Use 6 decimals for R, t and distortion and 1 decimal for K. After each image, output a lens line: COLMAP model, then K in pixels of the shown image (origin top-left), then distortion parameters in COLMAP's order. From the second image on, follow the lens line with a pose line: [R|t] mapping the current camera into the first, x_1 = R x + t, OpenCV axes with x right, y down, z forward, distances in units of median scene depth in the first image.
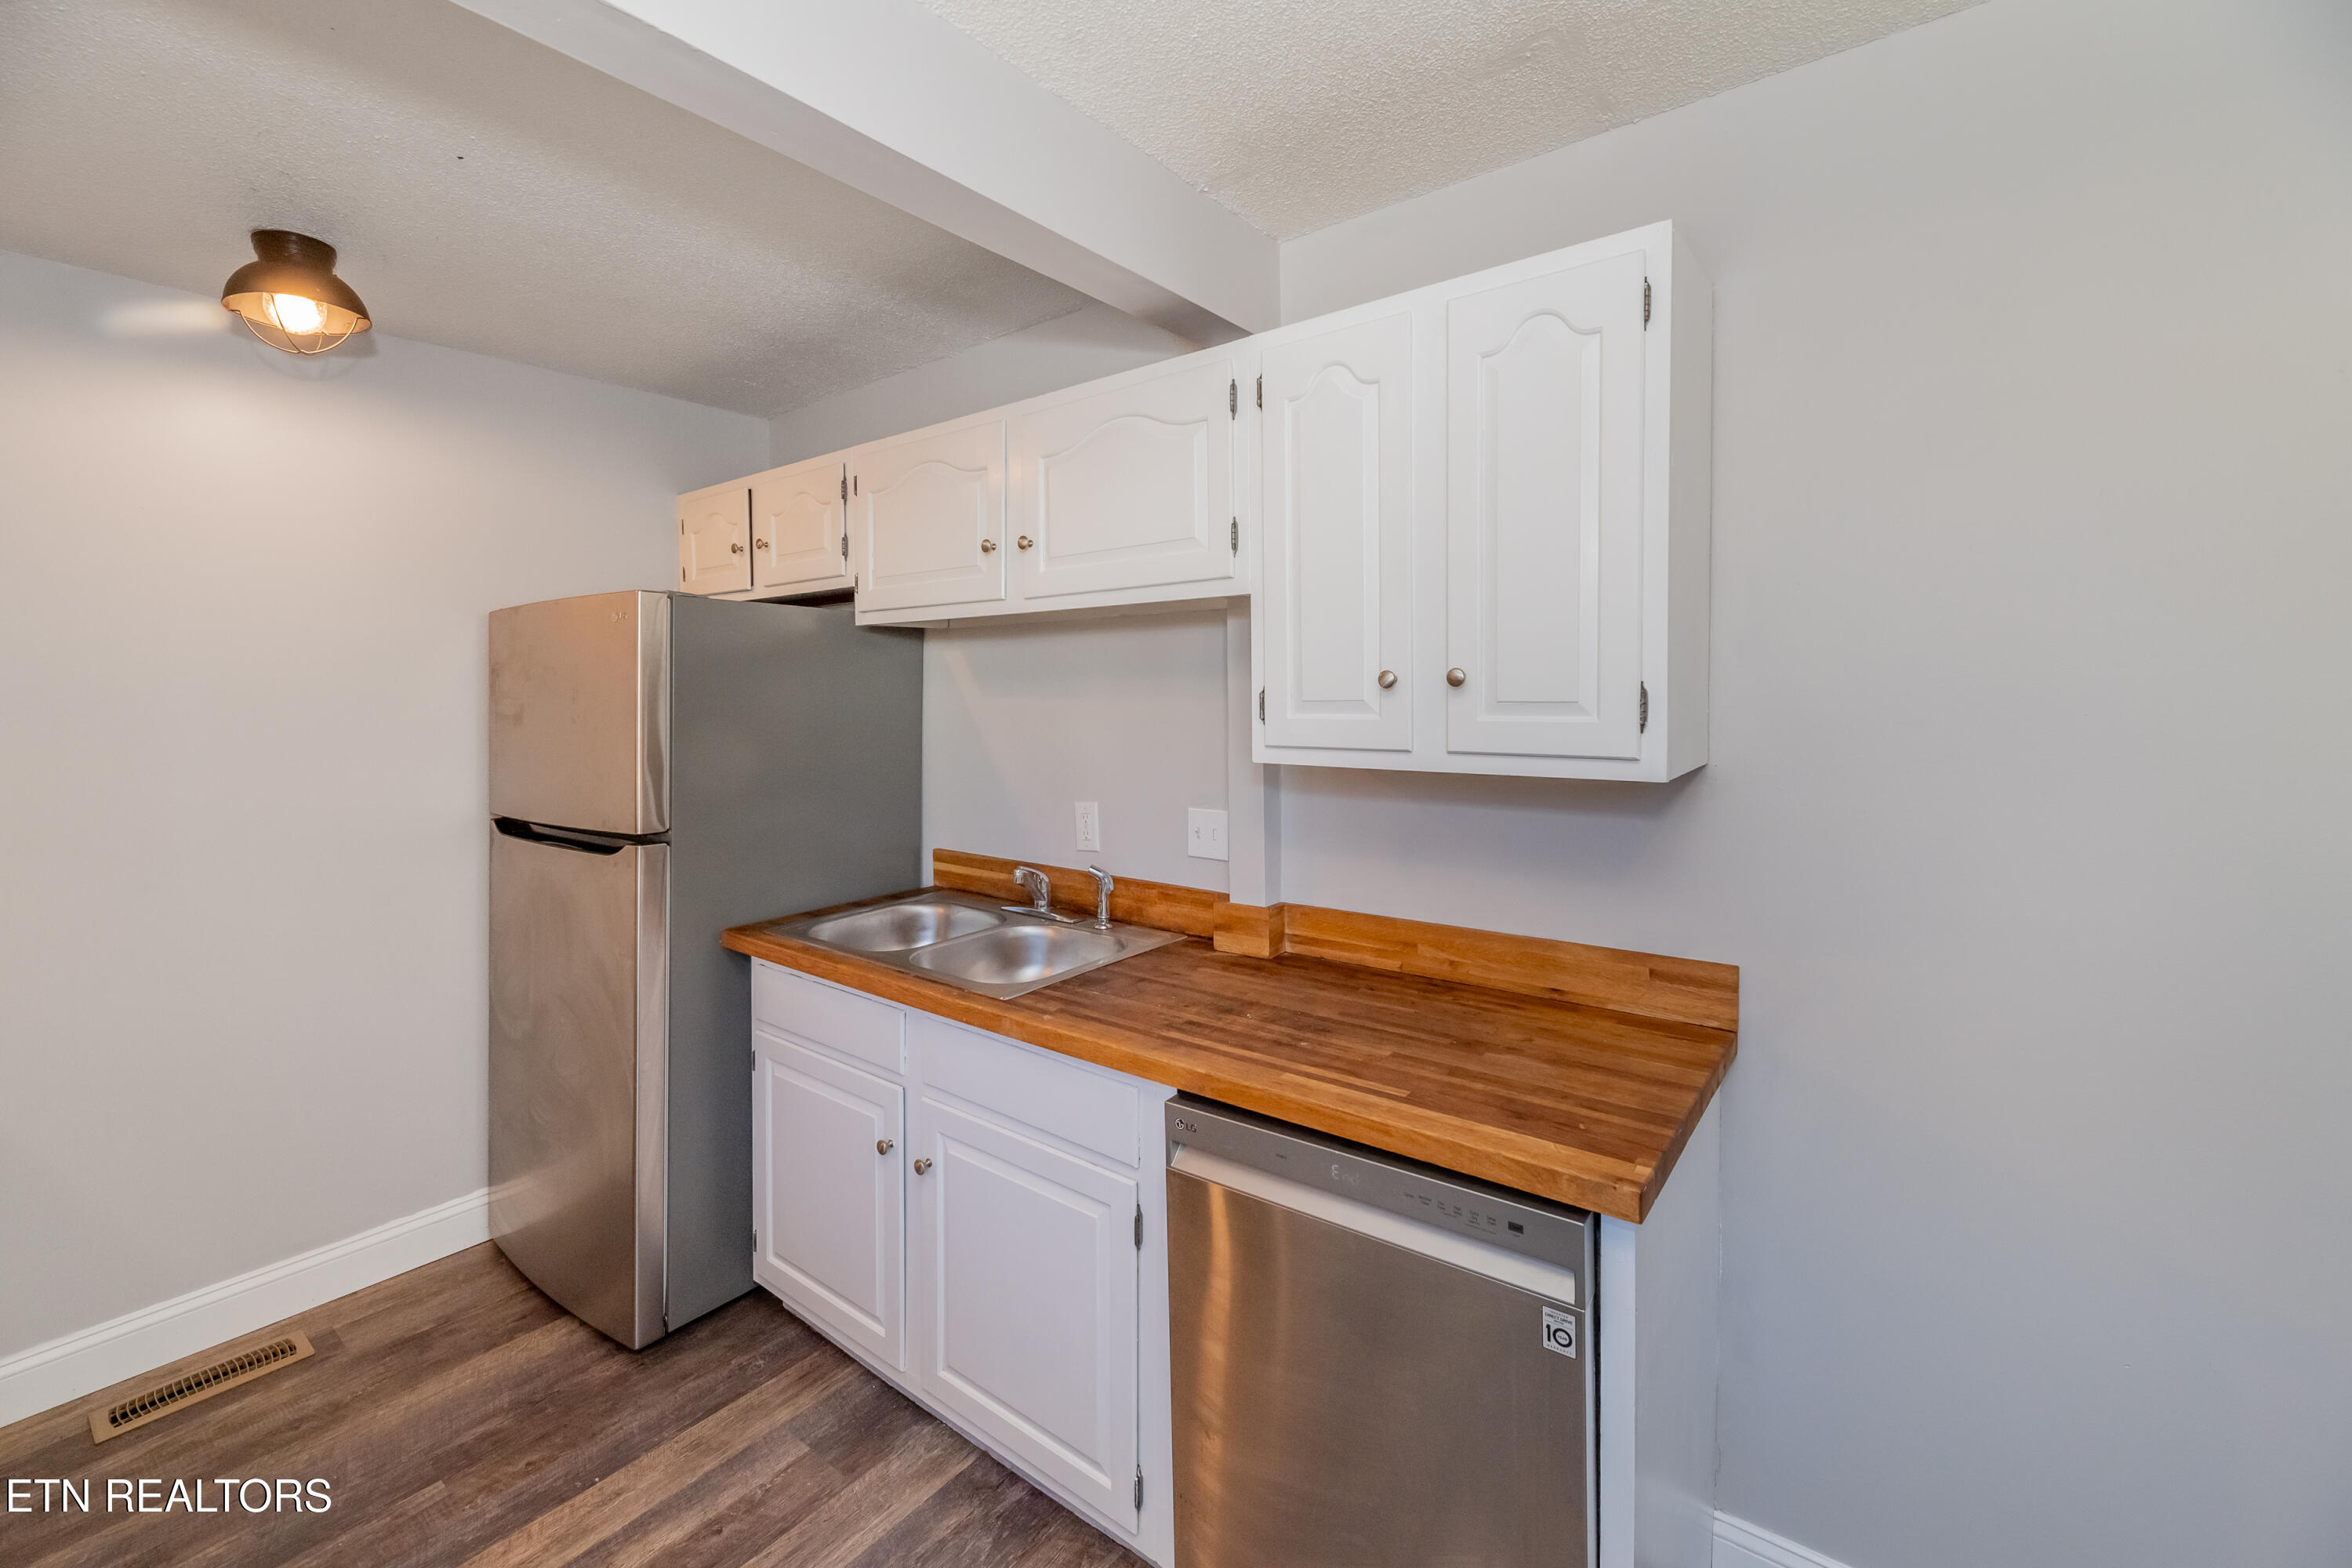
lens RADIAL K [[986.4, 0, 1213.3], [0, 986.4, 708.9], [0, 0, 1]] dist [0.006107, 0.000817]
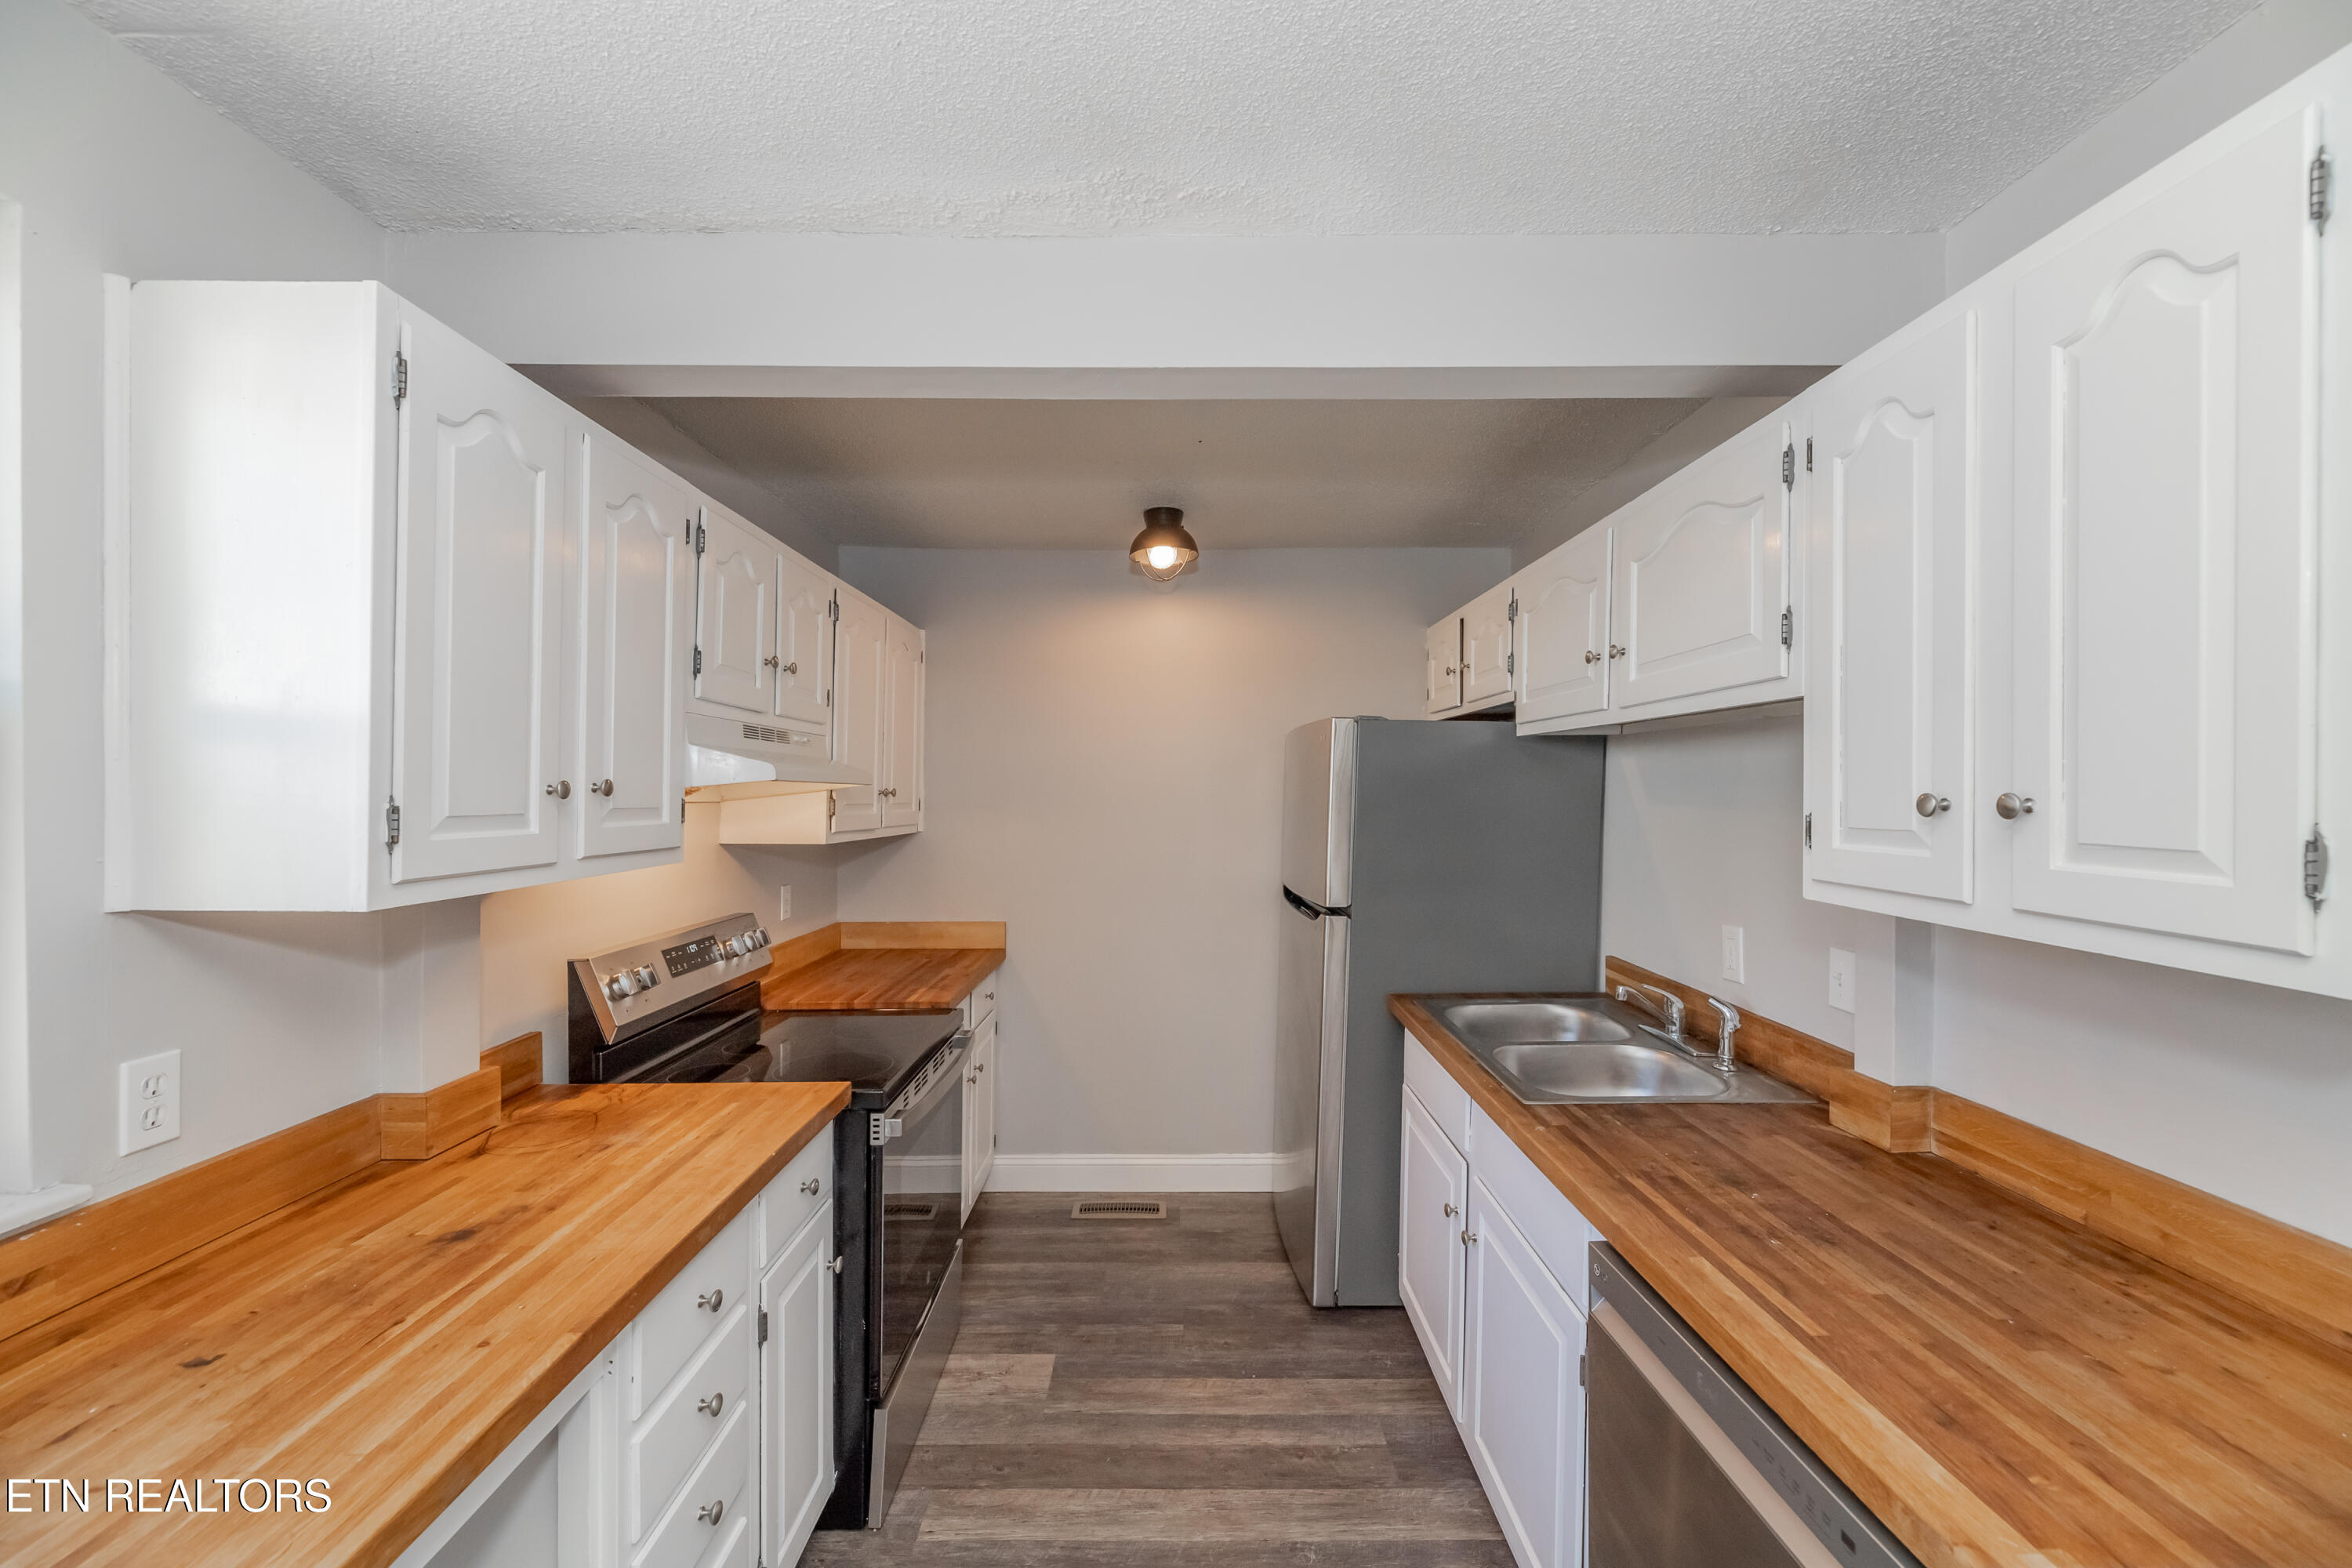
lens RADIAL K [[986.4, 0, 1186.7], [0, 986.4, 780.1], [0, 0, 1]] dist [0.006107, 0.000817]
pose [[0.609872, 0.004930, -0.792484, 0.355810], [-0.020942, 0.999732, -0.009897, -0.024427], [0.792223, 0.022632, 0.609812, 0.072416]]
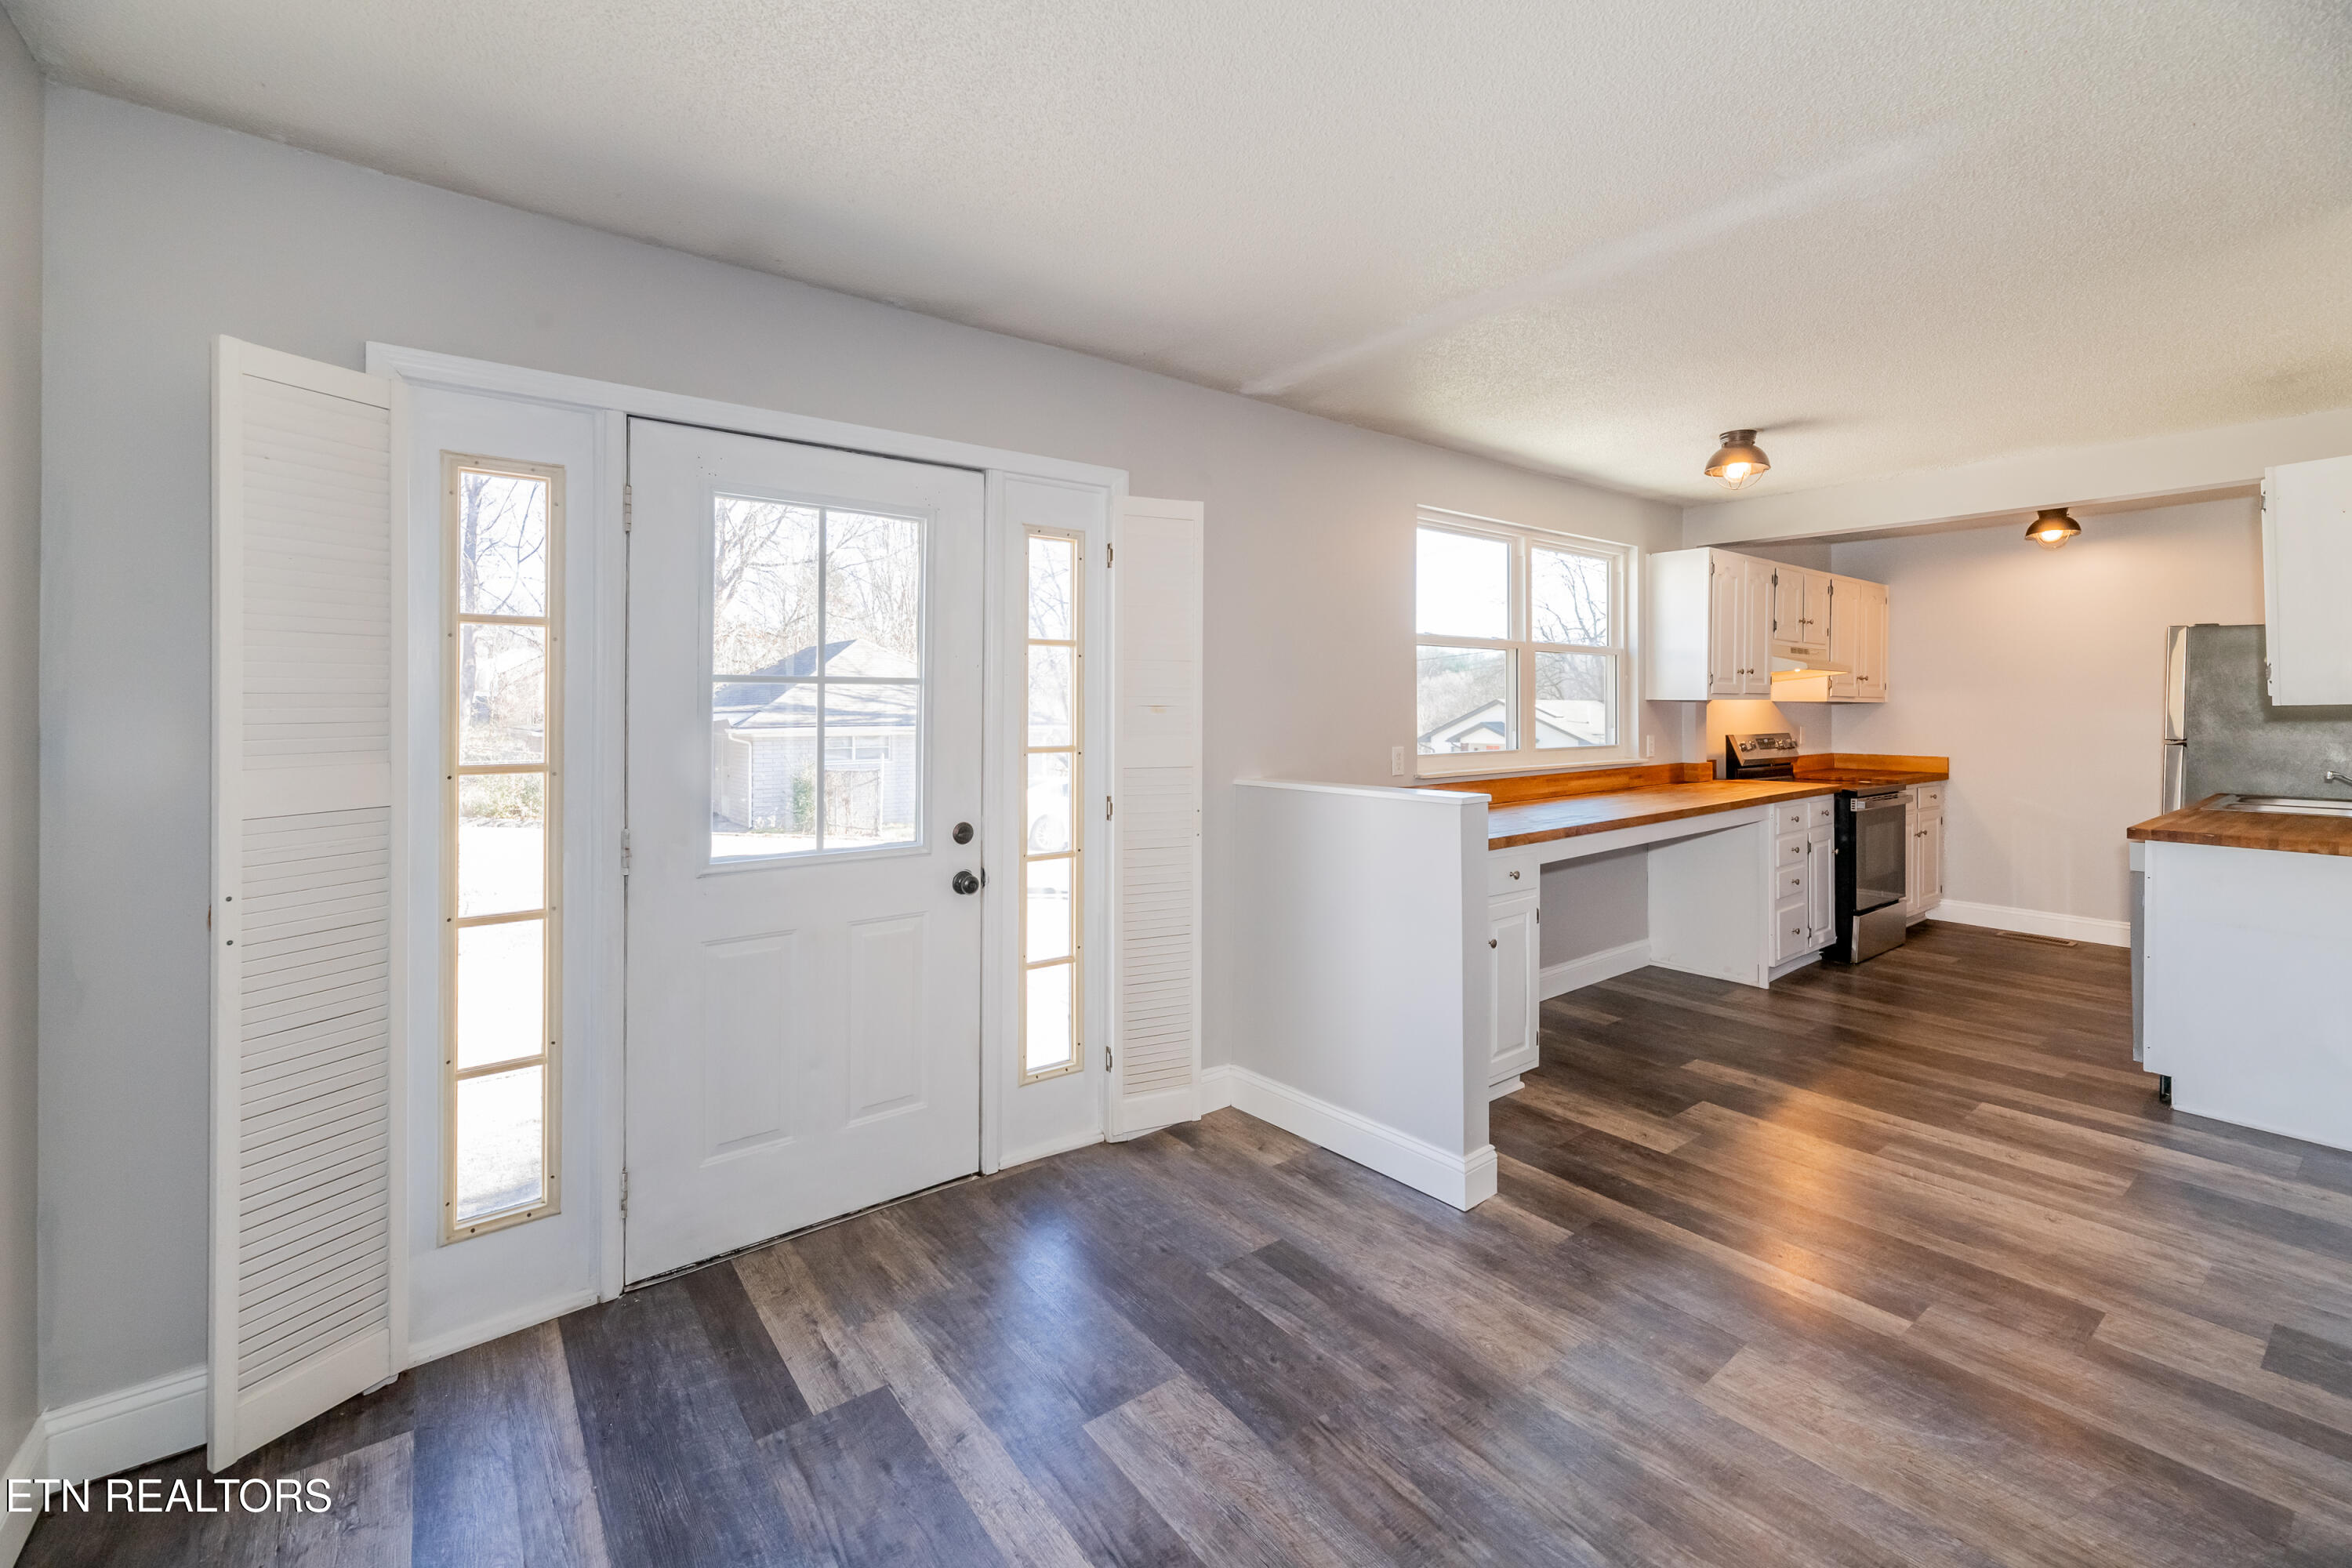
lens RADIAL K [[986.4, 0, 1207.8], [0, 986.4, 712.4], [0, 0, 1]] dist [0.006107, 0.000817]
pose [[-0.238058, 0.017671, -0.971090, 2.200465], [-0.005929, 0.999789, 0.019647, 0.048323], [0.971233, 0.010434, -0.237903, -0.554050]]
